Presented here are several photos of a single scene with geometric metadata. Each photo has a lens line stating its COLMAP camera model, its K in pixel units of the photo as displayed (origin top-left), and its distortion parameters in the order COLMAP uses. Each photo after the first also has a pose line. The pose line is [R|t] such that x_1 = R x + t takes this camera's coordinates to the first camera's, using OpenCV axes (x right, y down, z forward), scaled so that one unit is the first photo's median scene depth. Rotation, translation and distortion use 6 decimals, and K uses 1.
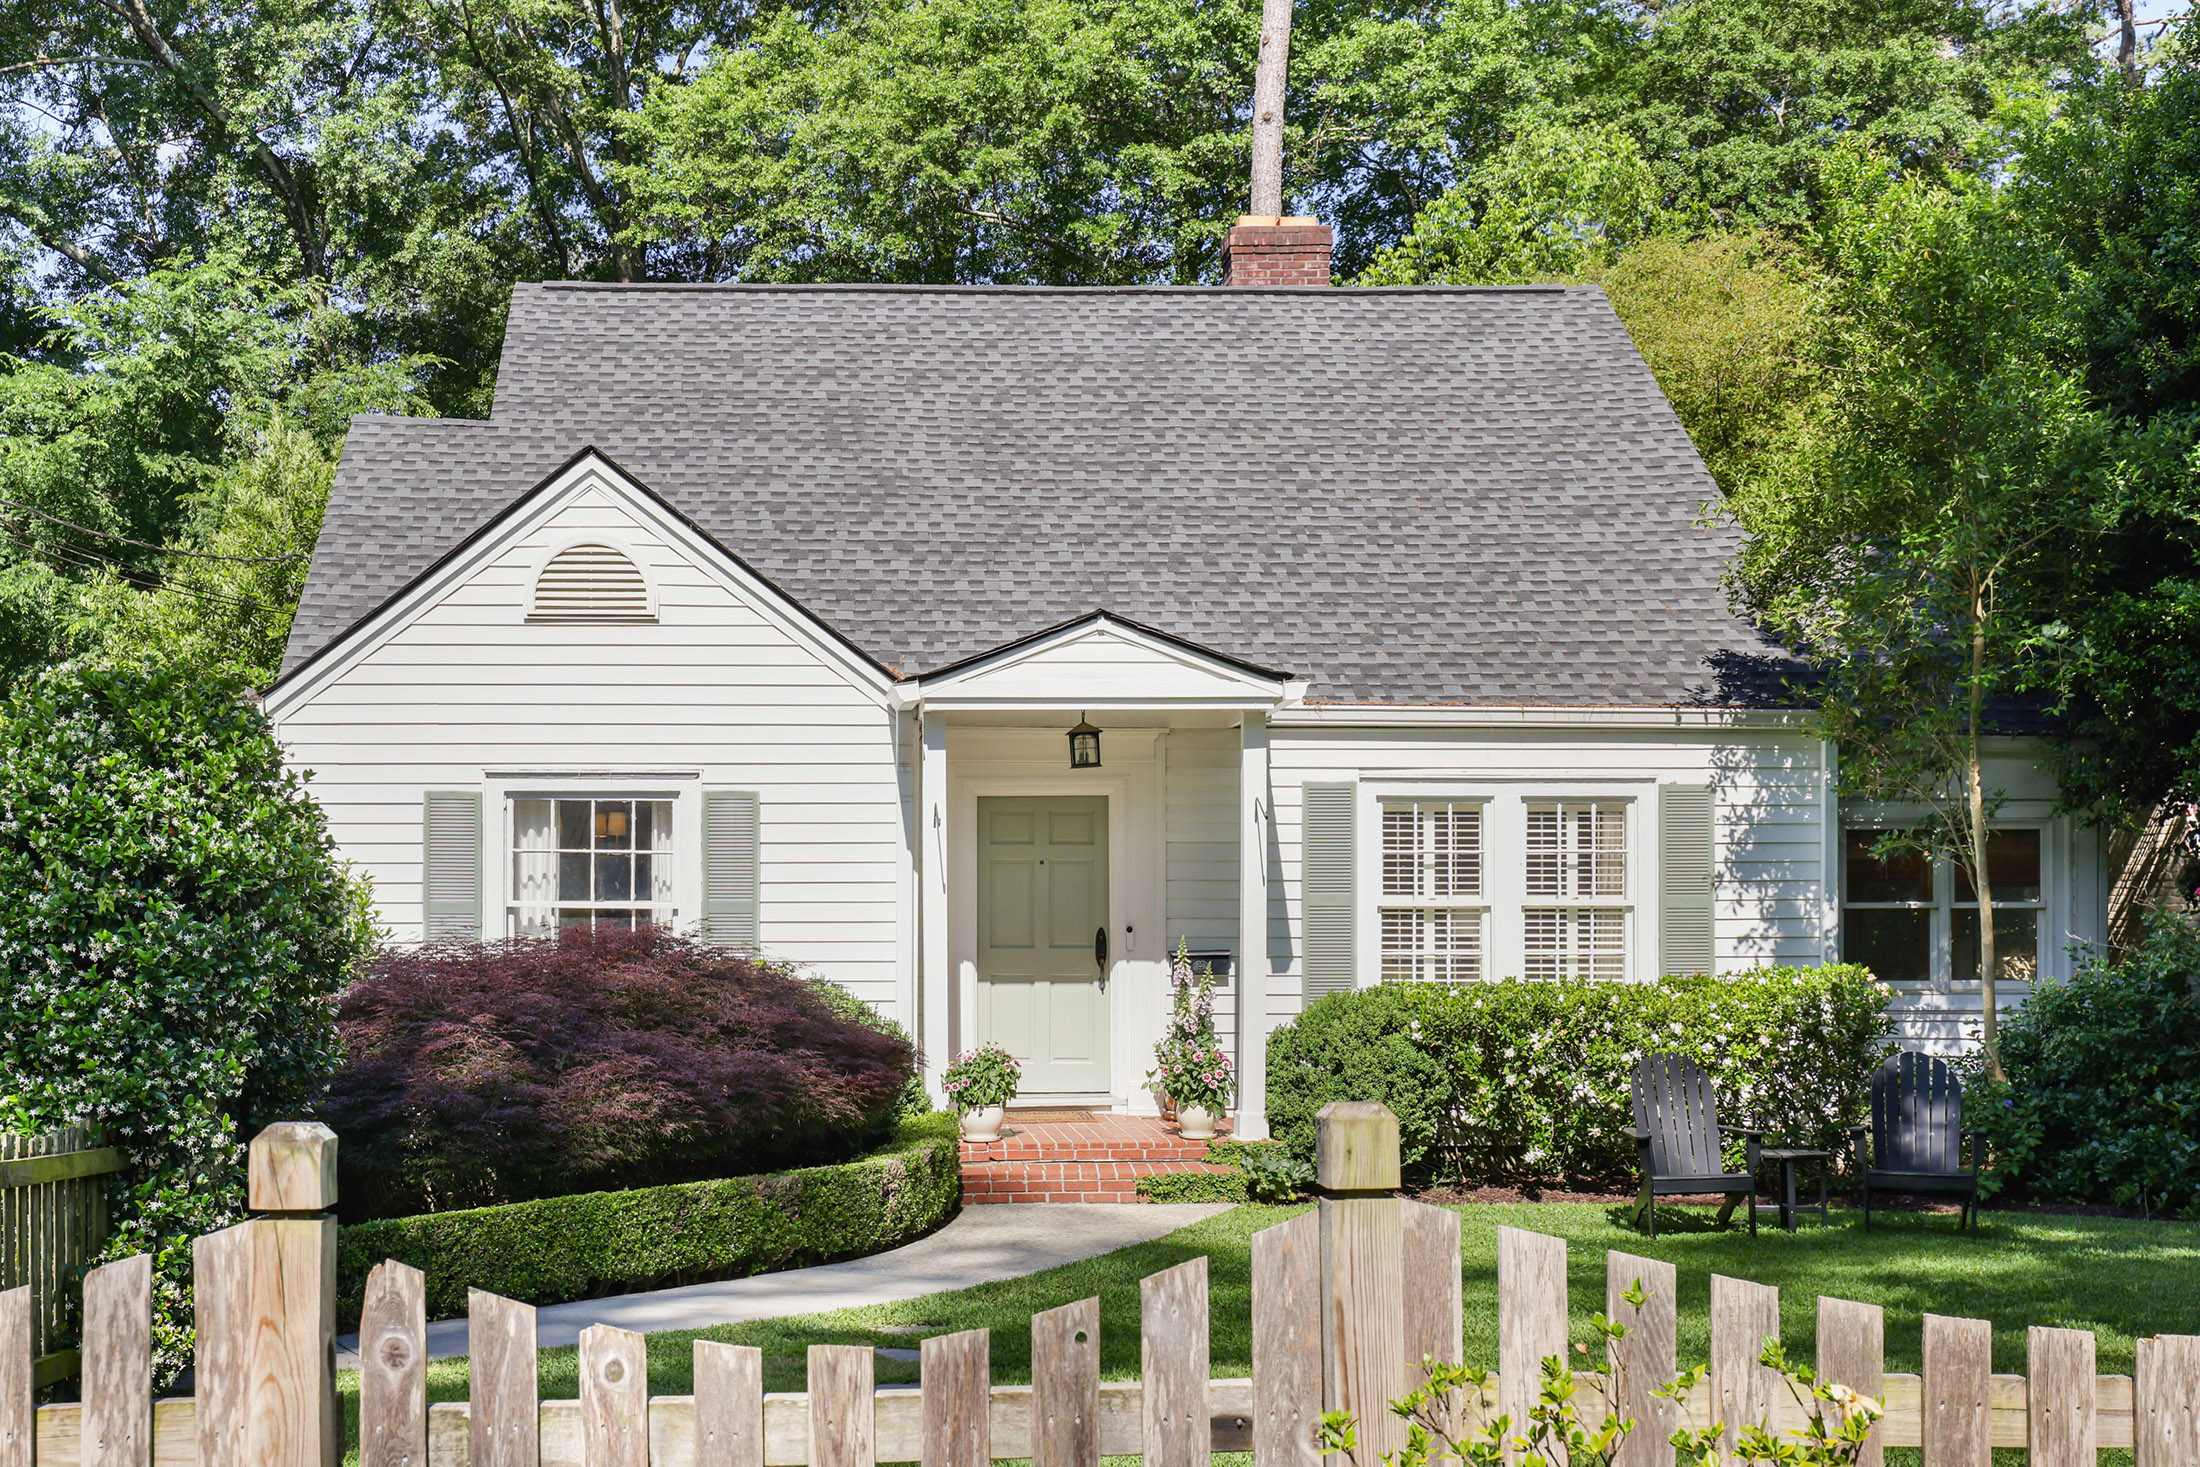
lens RADIAL K [[2314.7, 0, 1034.0], [0, 2314.7, 882.6], [0, 0, 1]] dist [-0.002226, 0.000000]
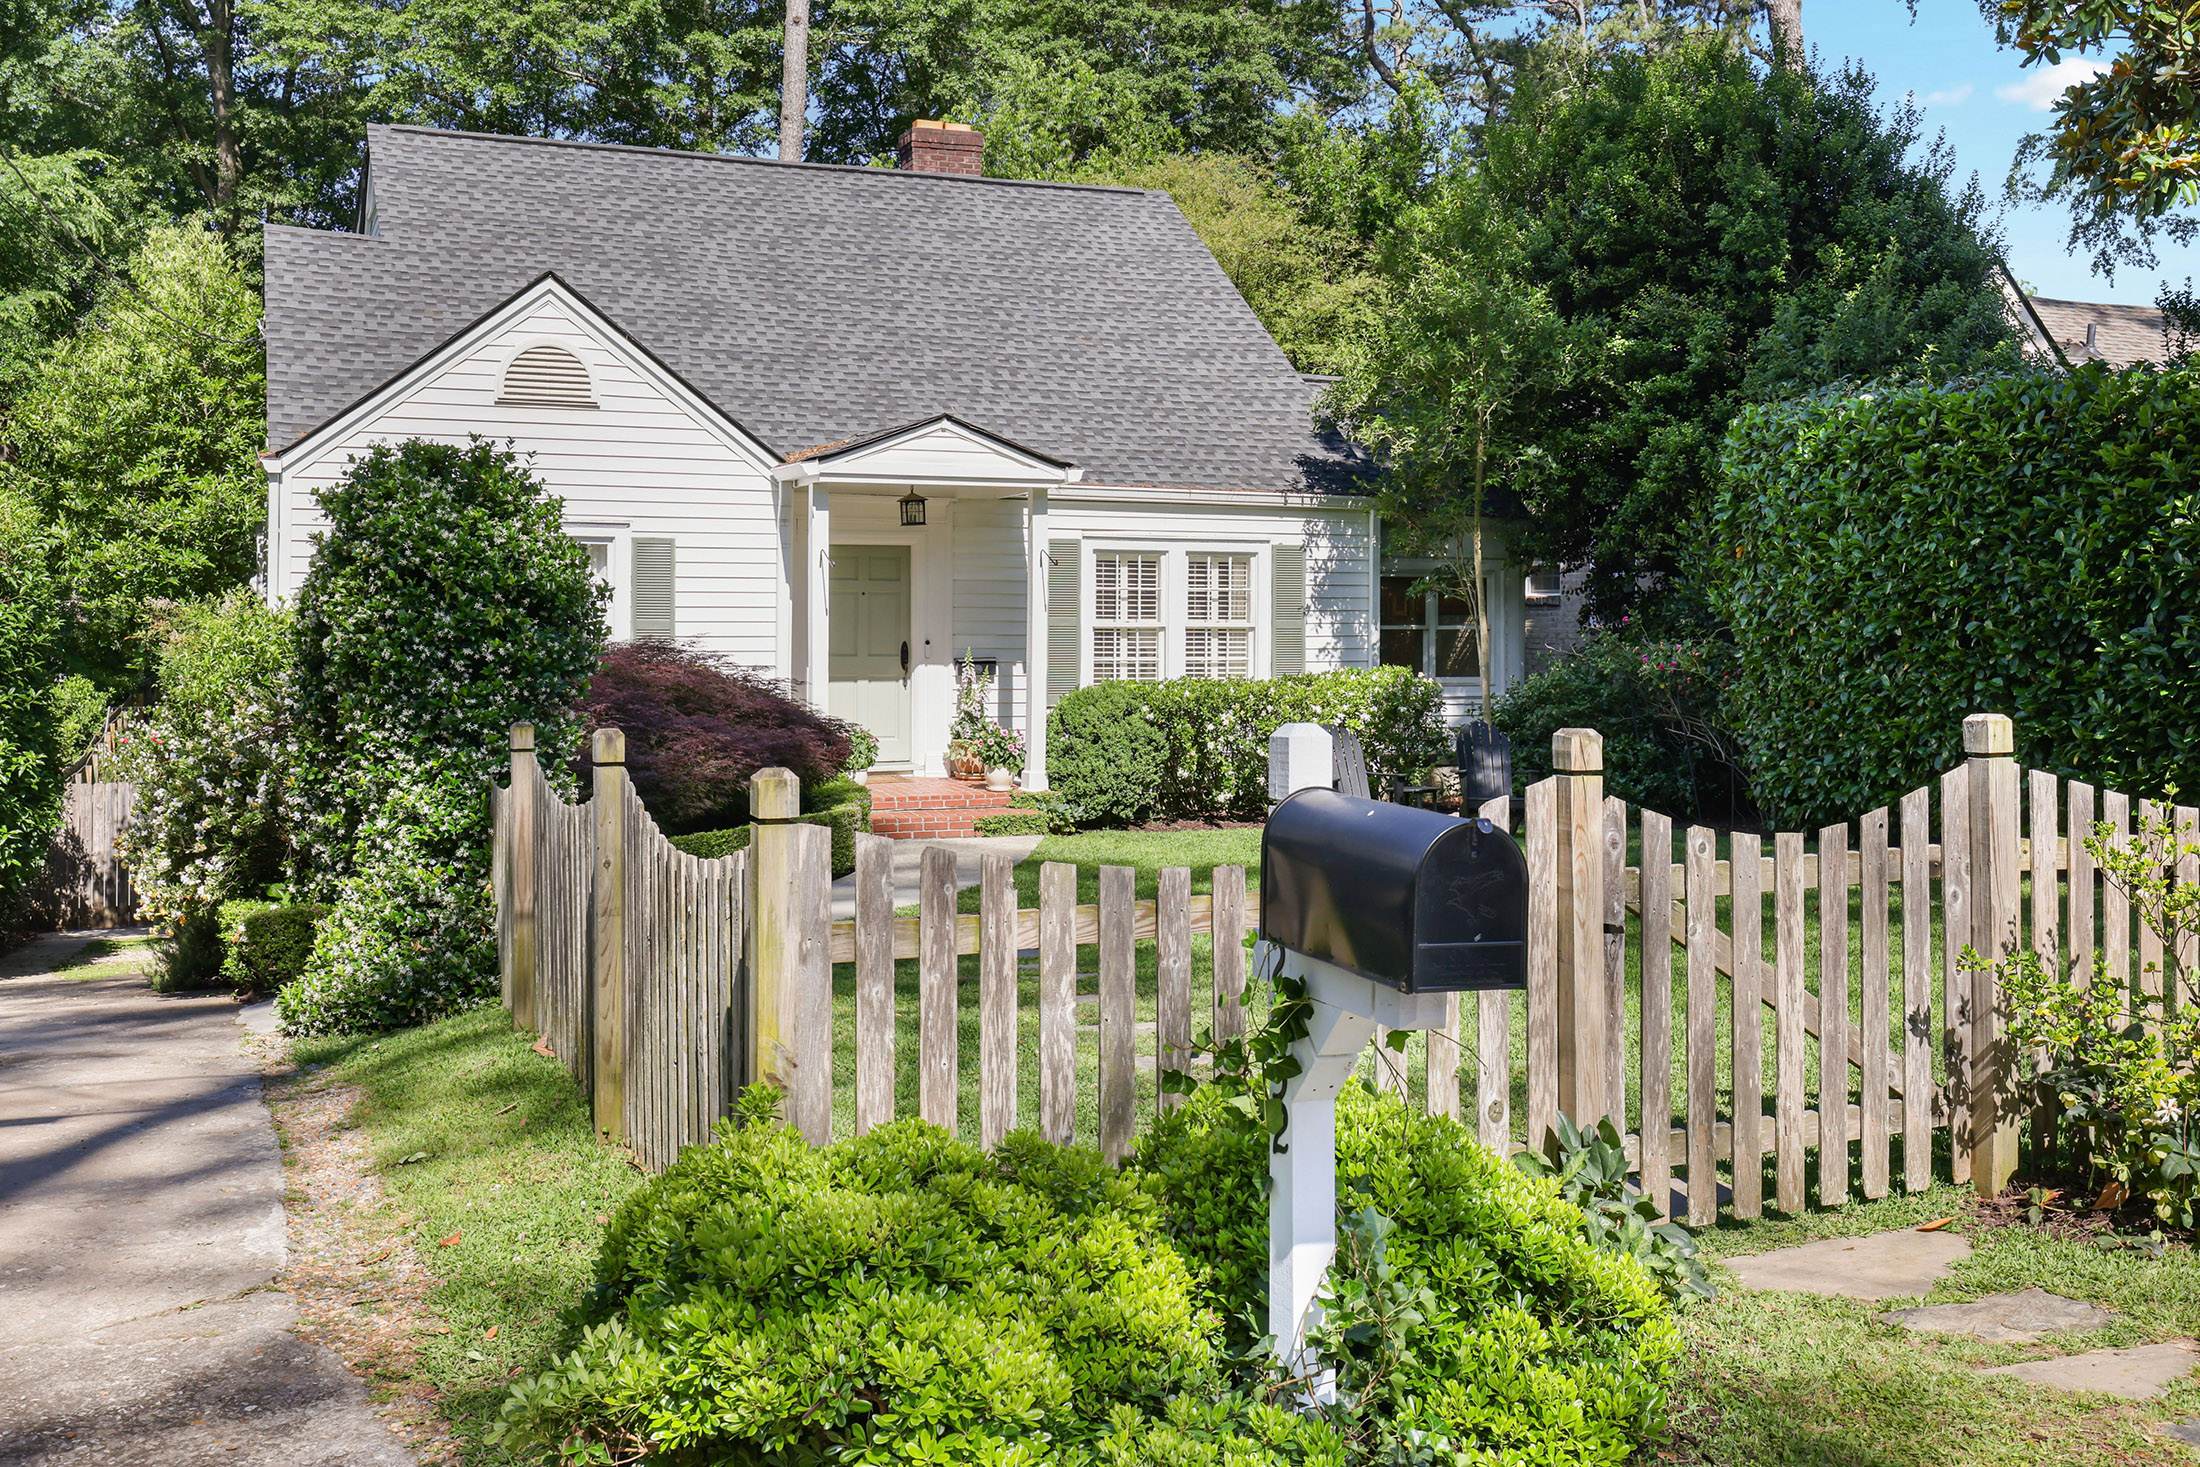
lens RADIAL K [[1834.5, 0, 1057.6], [0, 1834.5, 590.1], [0, 0, 1]] dist [0.003714, -0.005197]
pose [[0.950311, 0.010262, 0.311131, -0.221543], [-0.006946, 0.999907, -0.011766, 0.001196], [-0.311223, 0.009020, 0.950294, -0.065421]]
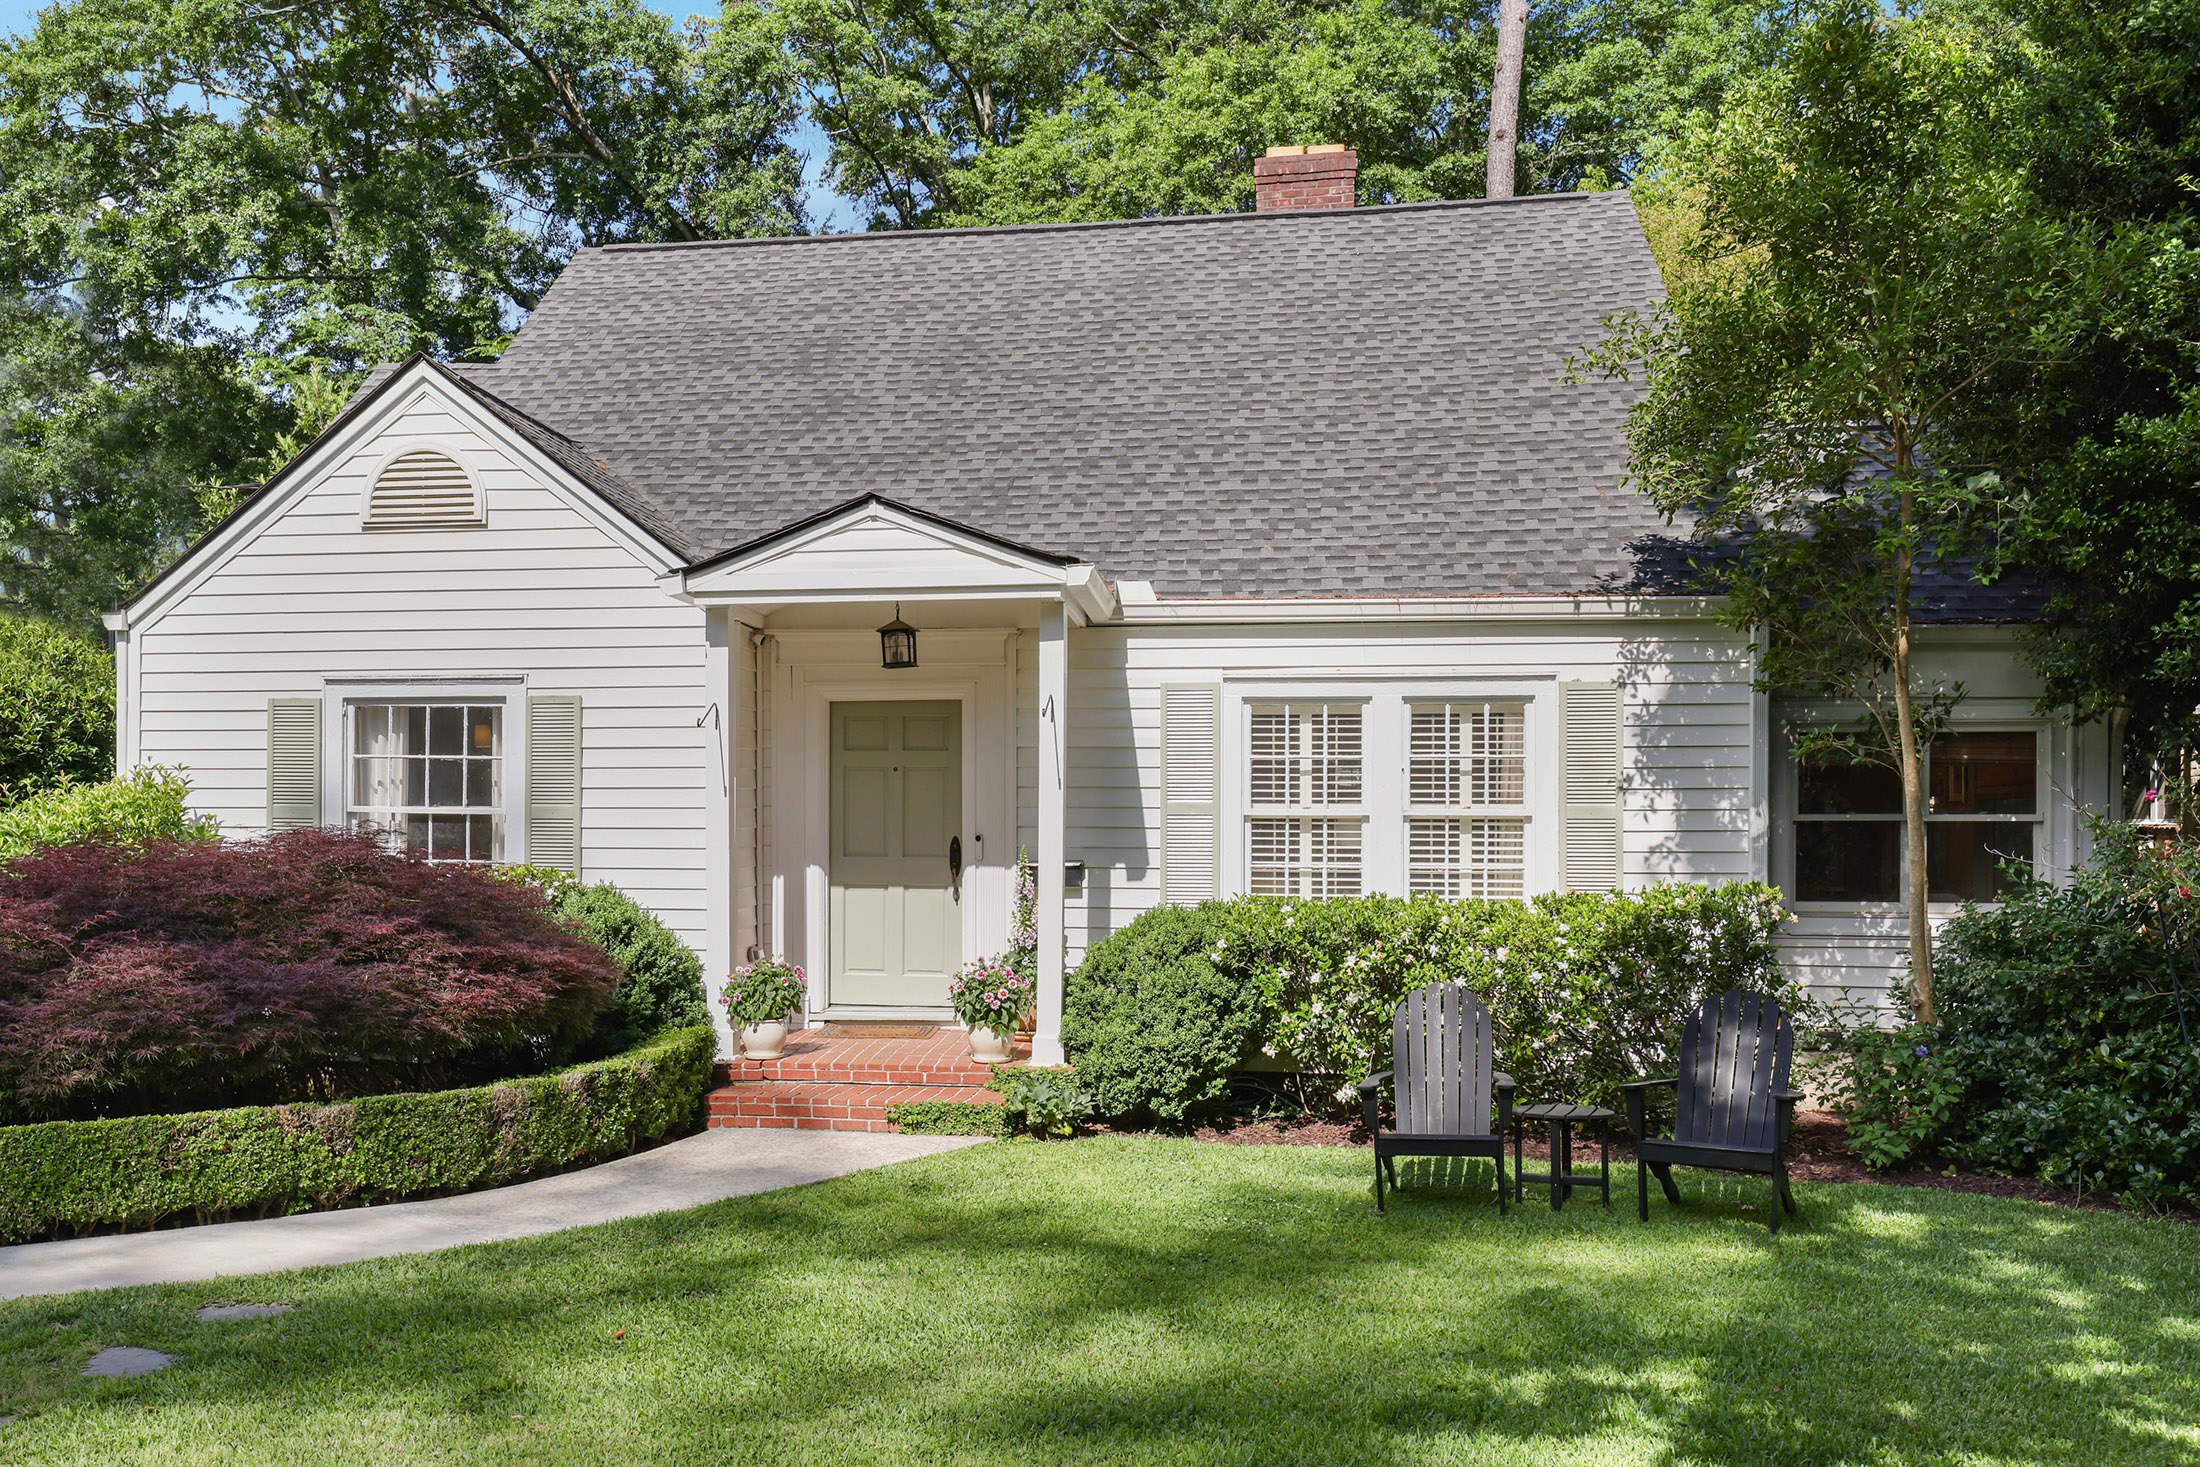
lens RADIAL K [[1781.6, 0, 1083.7], [0, 1781.6, 829.1], [0, 0, 1]] dist [-0.005415, 0.021636]
pose [[0.979052, 0.004611, -0.203556, 0.229756], [-0.002741, 0.999951, 0.009468, 0.009081], [0.203590, -0.008711, 0.979018, 0.278053]]
